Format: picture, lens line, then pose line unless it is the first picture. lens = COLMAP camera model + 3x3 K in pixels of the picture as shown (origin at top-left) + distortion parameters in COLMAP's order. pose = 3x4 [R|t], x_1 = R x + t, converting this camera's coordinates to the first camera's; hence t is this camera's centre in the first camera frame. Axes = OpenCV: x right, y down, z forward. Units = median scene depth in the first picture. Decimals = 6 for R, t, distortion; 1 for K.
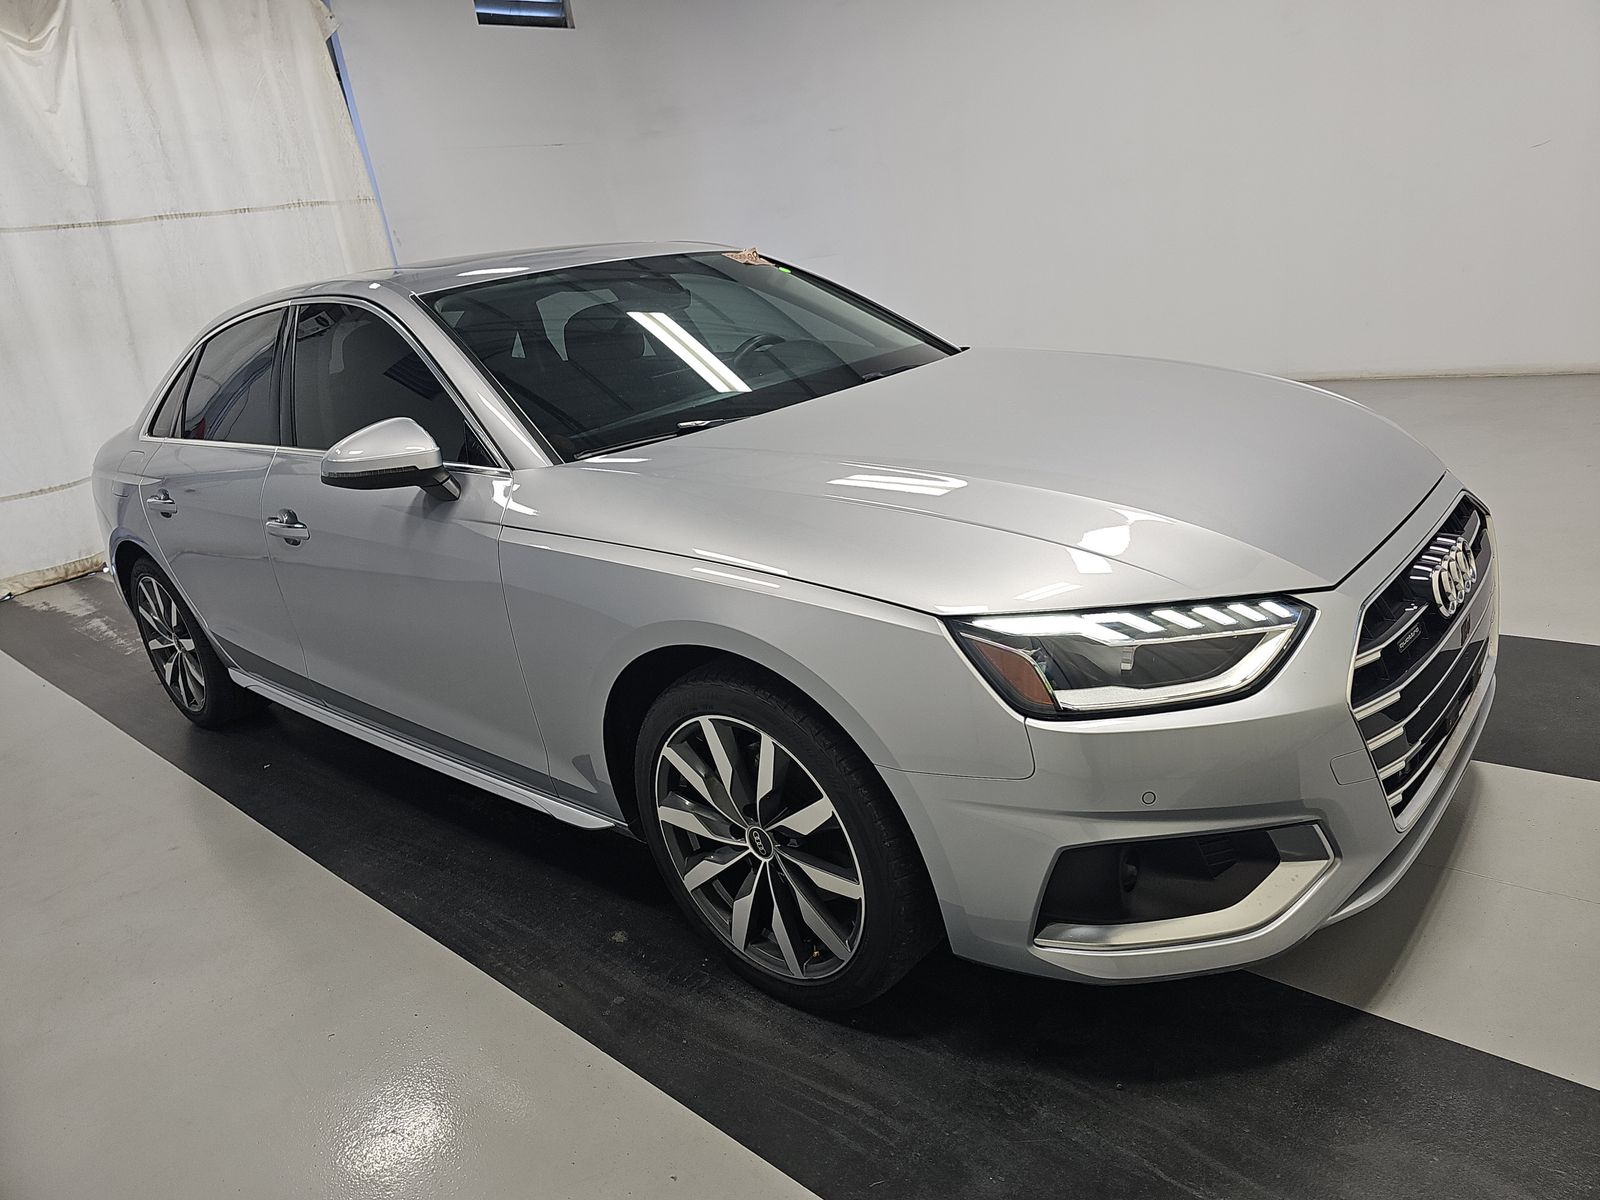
lens RADIAL K [[1054.0, 0, 800.0], [0, 1054.0, 600.0], [0, 0, 1]] dist [0.006221, -0.028345]
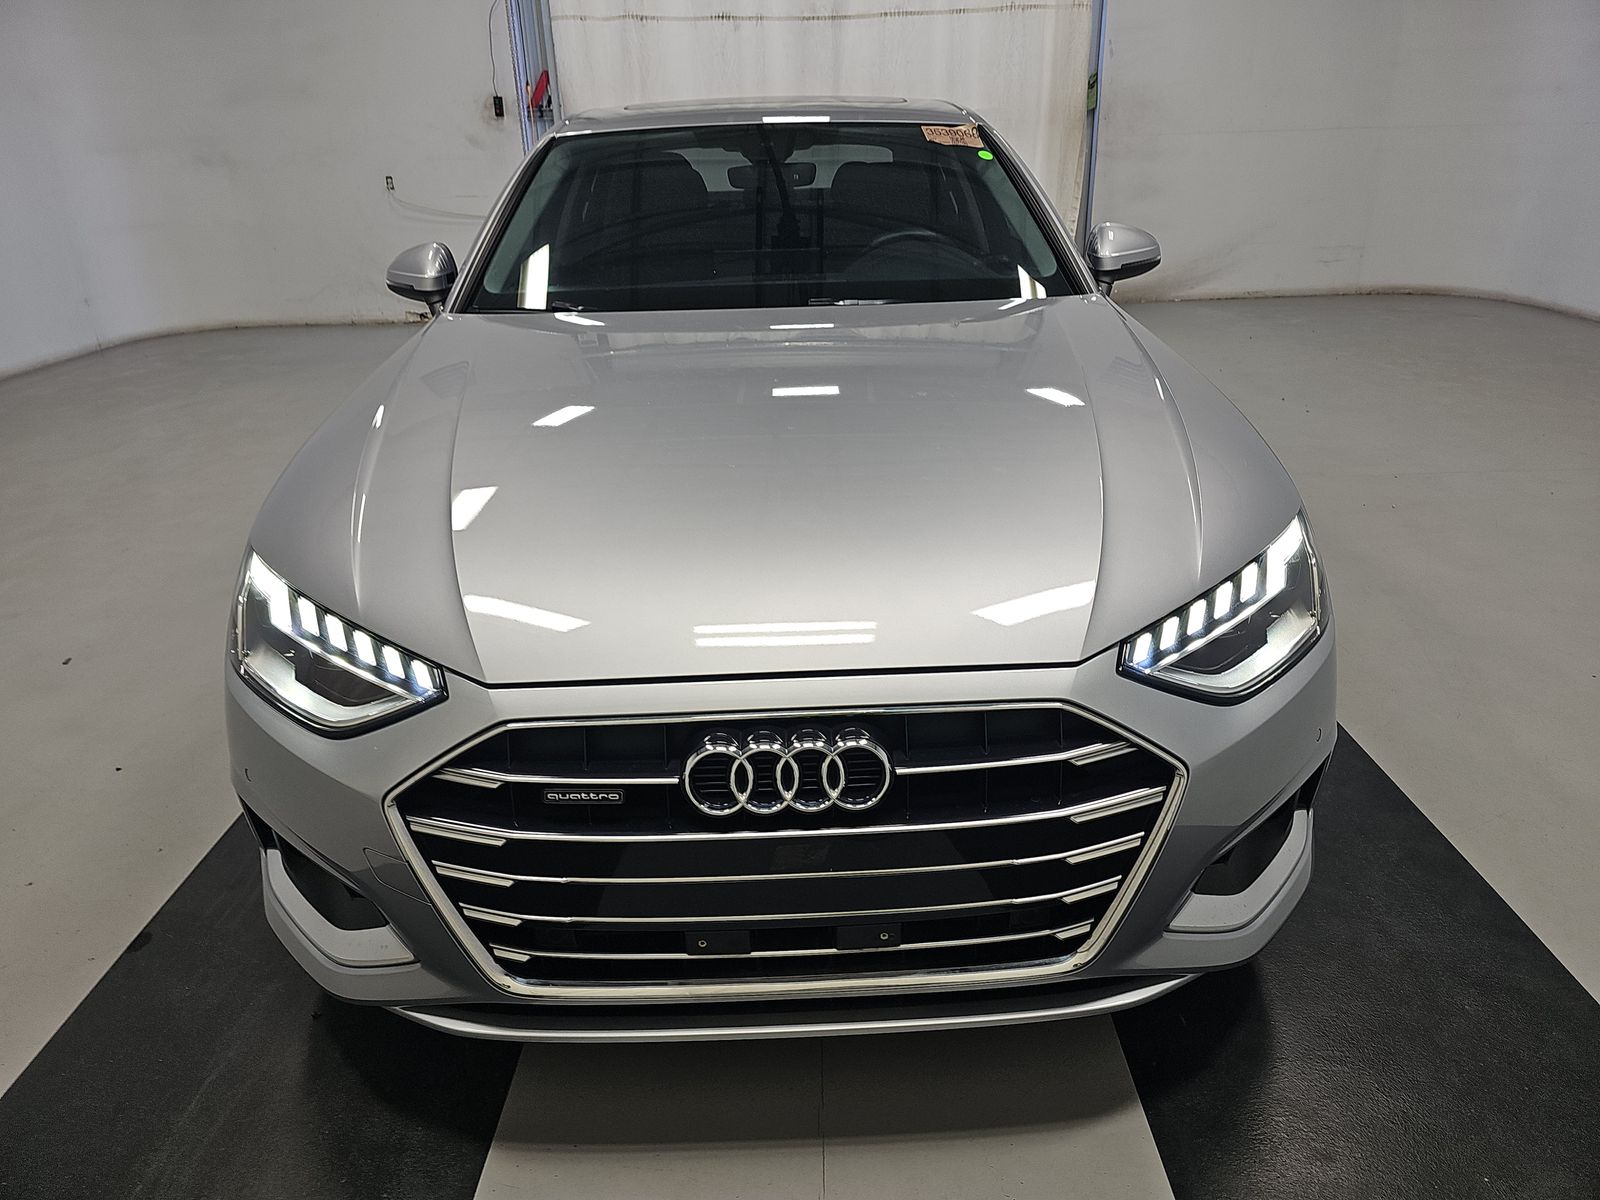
lens RADIAL K [[1054.0, 0, 800.0], [0, 1054.0, 600.0], [0, 0, 1]] dist [0.006221, -0.028345]
pose [[0.675115, 0.397549, -0.621429, 0.266170], [-0.285407, 0.917531, 0.276912, -0.085036], [0.680267, -0.009588, 0.732902, 0.131341]]
